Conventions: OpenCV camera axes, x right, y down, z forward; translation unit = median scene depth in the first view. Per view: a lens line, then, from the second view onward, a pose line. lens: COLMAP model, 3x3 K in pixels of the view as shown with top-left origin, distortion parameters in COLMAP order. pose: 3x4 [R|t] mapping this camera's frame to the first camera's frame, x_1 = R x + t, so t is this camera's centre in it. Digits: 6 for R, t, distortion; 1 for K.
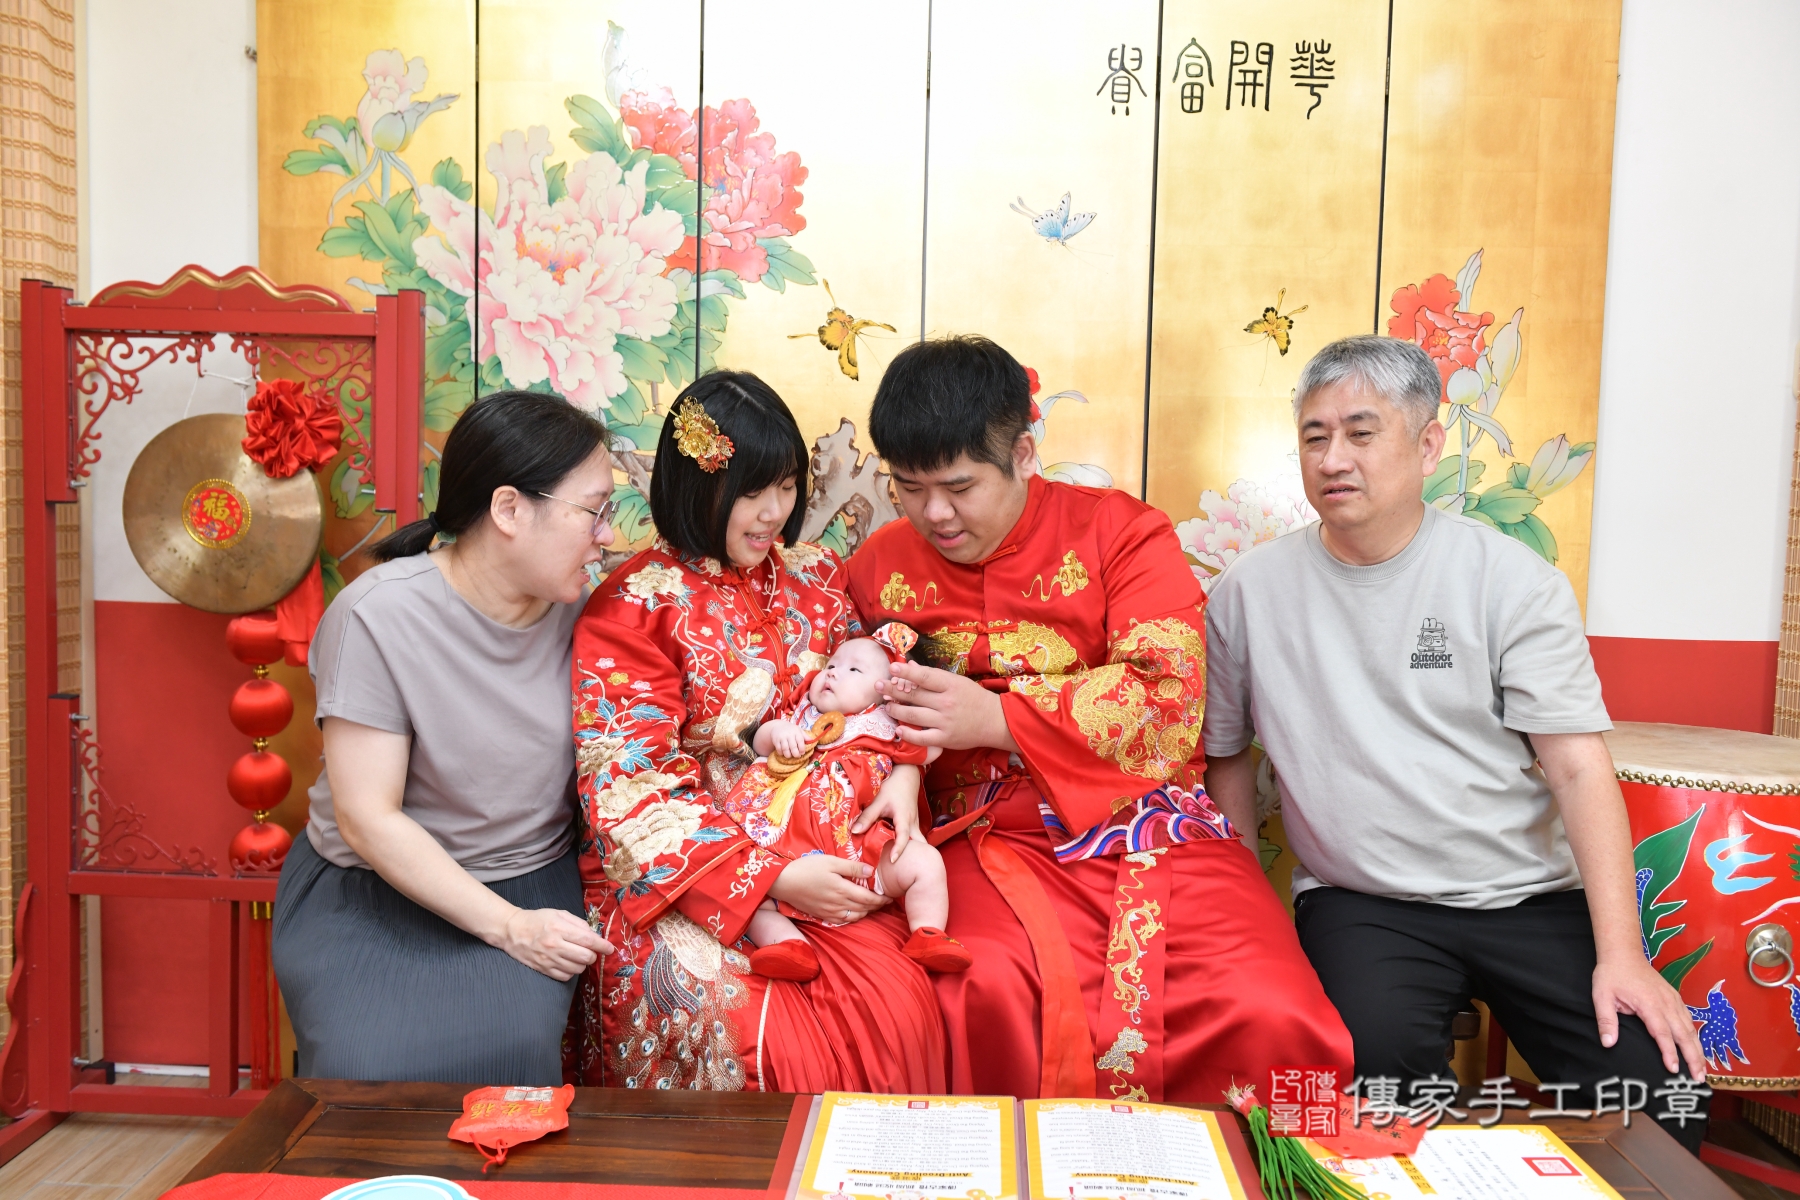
lens RADIAL K [[1581.9, 0, 875.9], [0, 1581.9, 604.0], [0, 0, 1]] dist [-0.008518, 0.014077]
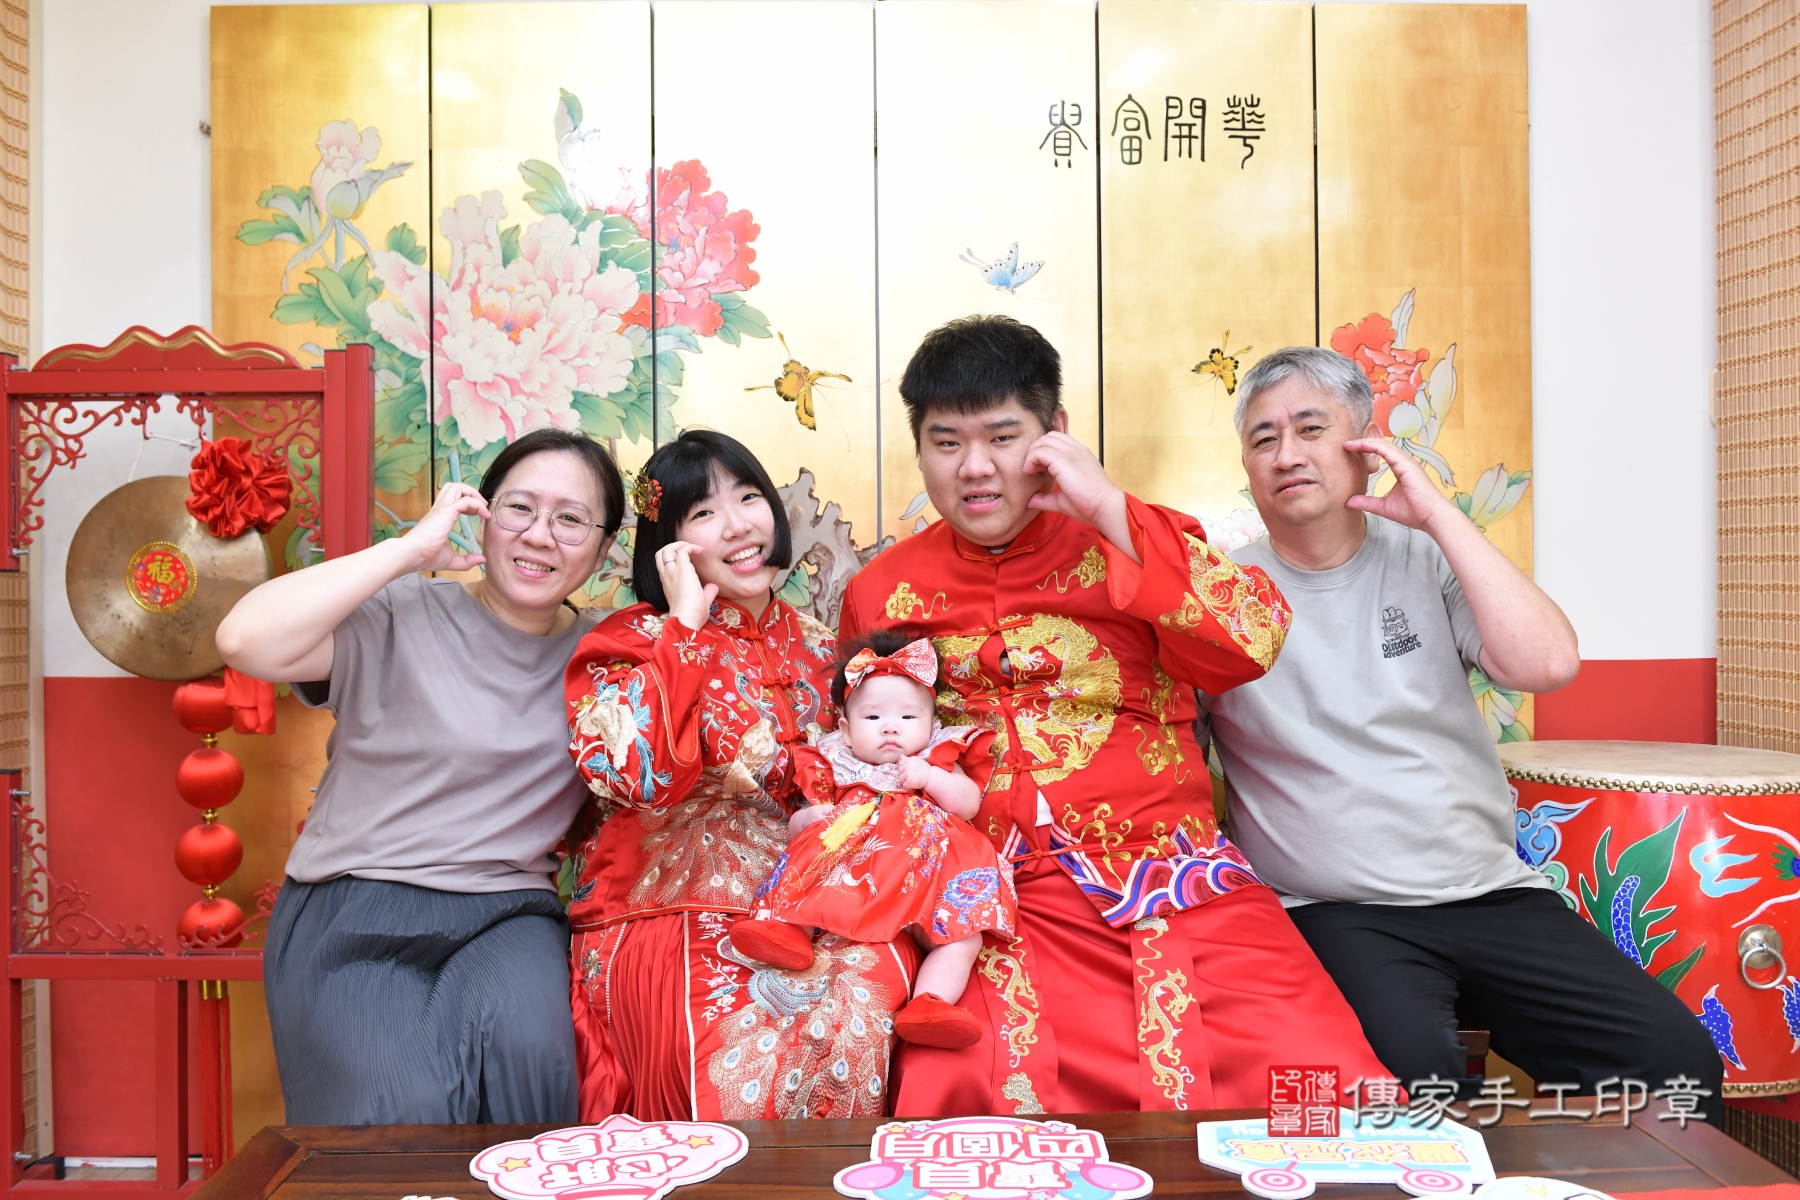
lens RADIAL K [[1398.8, 0, 900.0], [0, 1398.8, 600.0], [0, 0, 1]] dist [-0.027696, -0.004095]
pose [[0.998192, -0.032672, 0.050451, -0.006253], [0.036380, 0.996562, -0.074429, 0.034748], [-0.047846, 0.076130, 0.995949, 0.120292]]
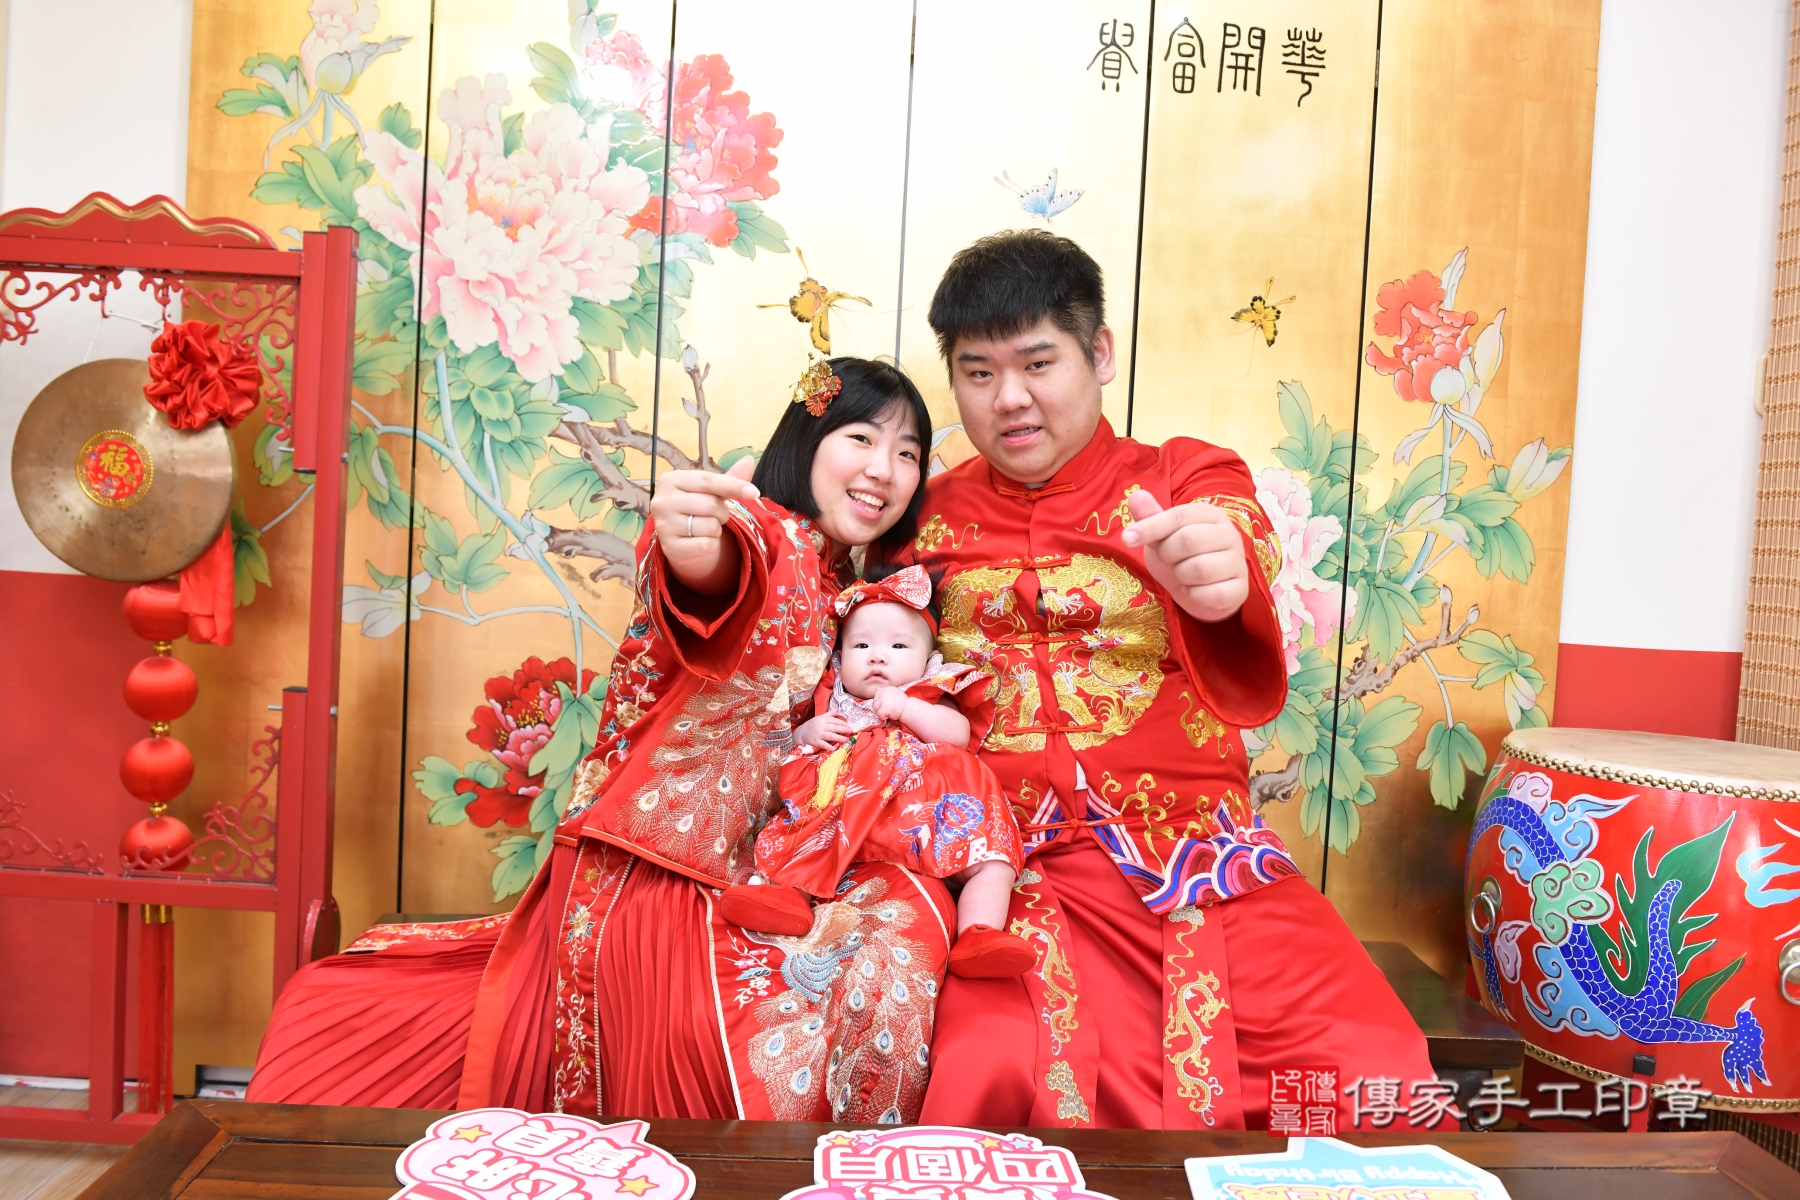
lens RADIAL K [[1328.5, 0, 903.4], [0, 1328.5, 600.6], [0, 0, 1]] dist [-0.036274, -0.006247]
pose [[0.996601, 0.024170, 0.078752, -0.026913], [-0.021817, 0.999294, -0.030598, 0.028504], [-0.079436, 0.028776, 0.996425, 0.213550]]
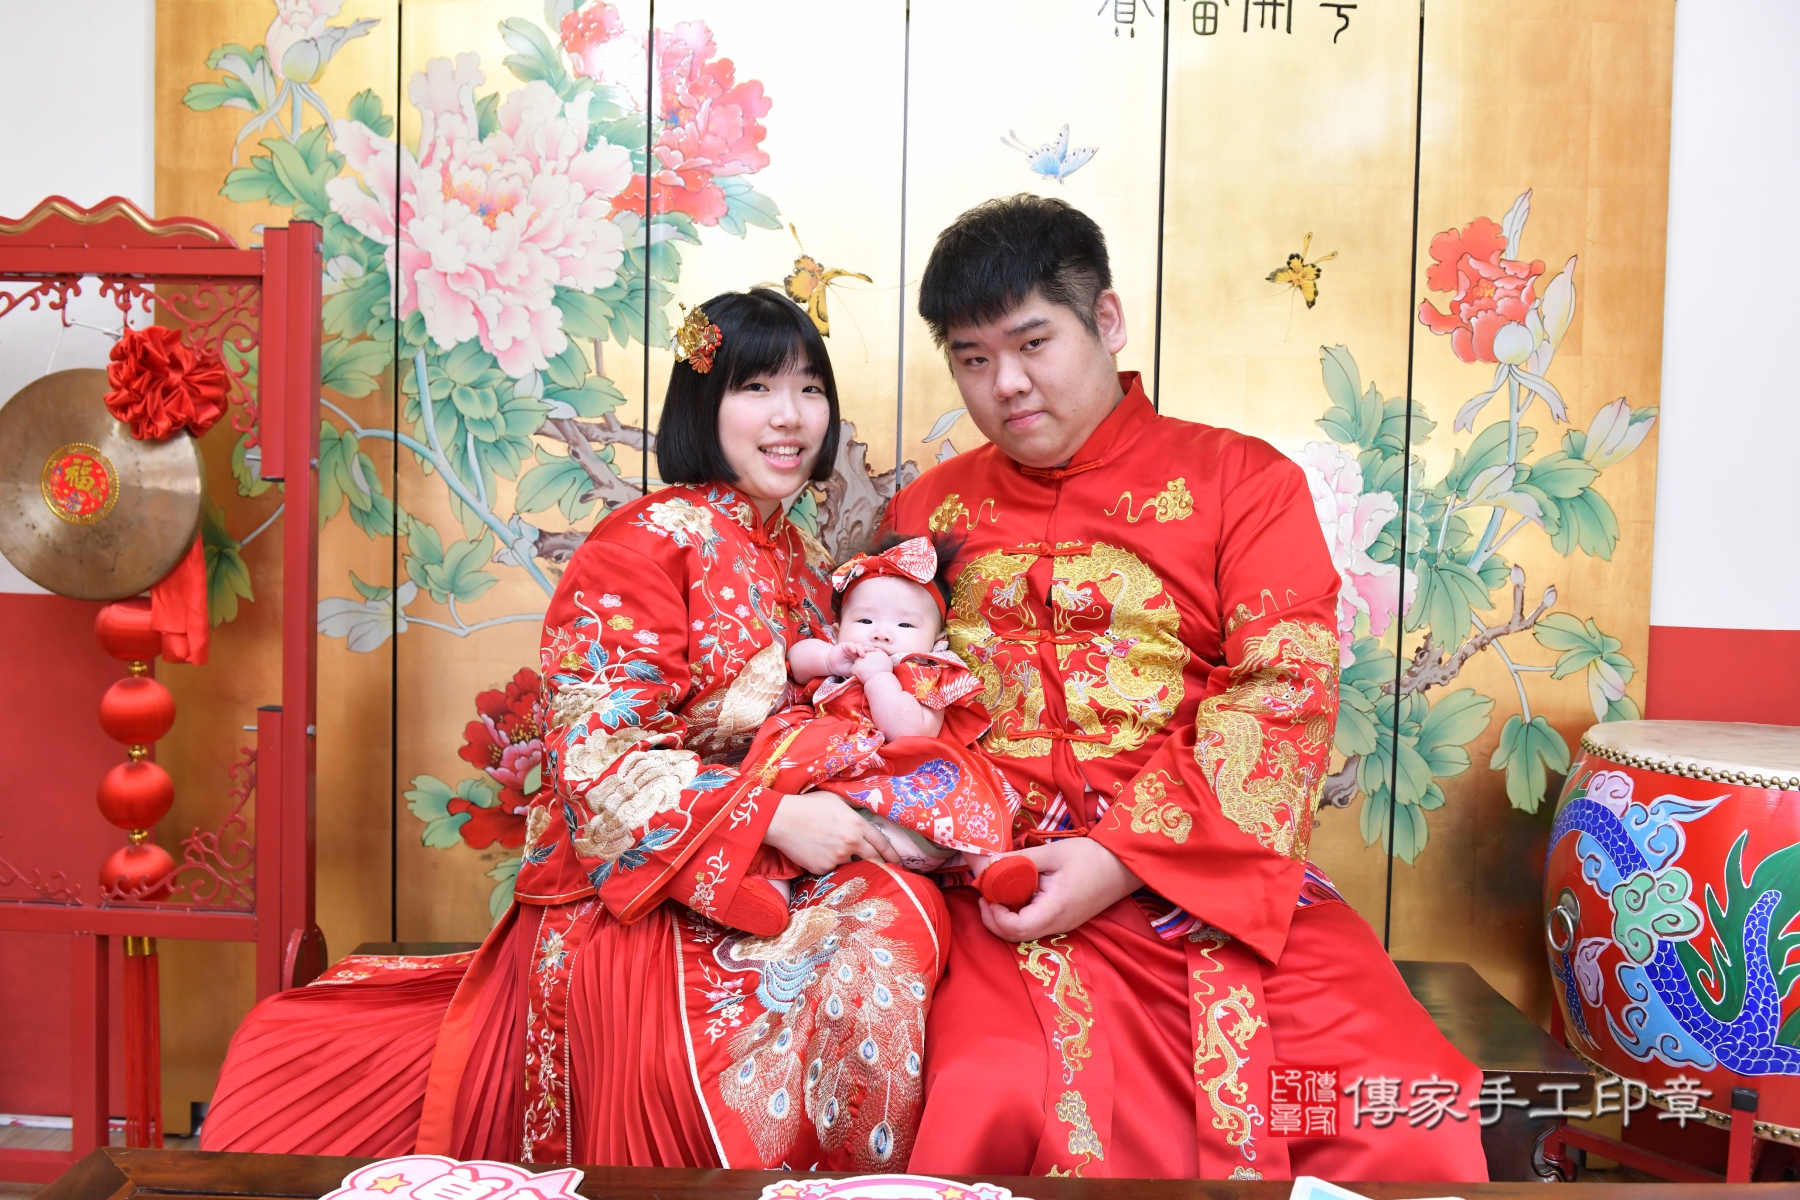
lens RADIAL K [[1398.8, 0, 900.0], [0, 1398.8, 600.0], [0, 0, 1]] dist [-0.027696, -0.004095]
pose [[0.999938, -0.002943, 0.010720, 0.019428], [0.003260, 0.999555, -0.029637, 0.028188], [-0.010628, 0.029670, 0.999503, 0.228960]]
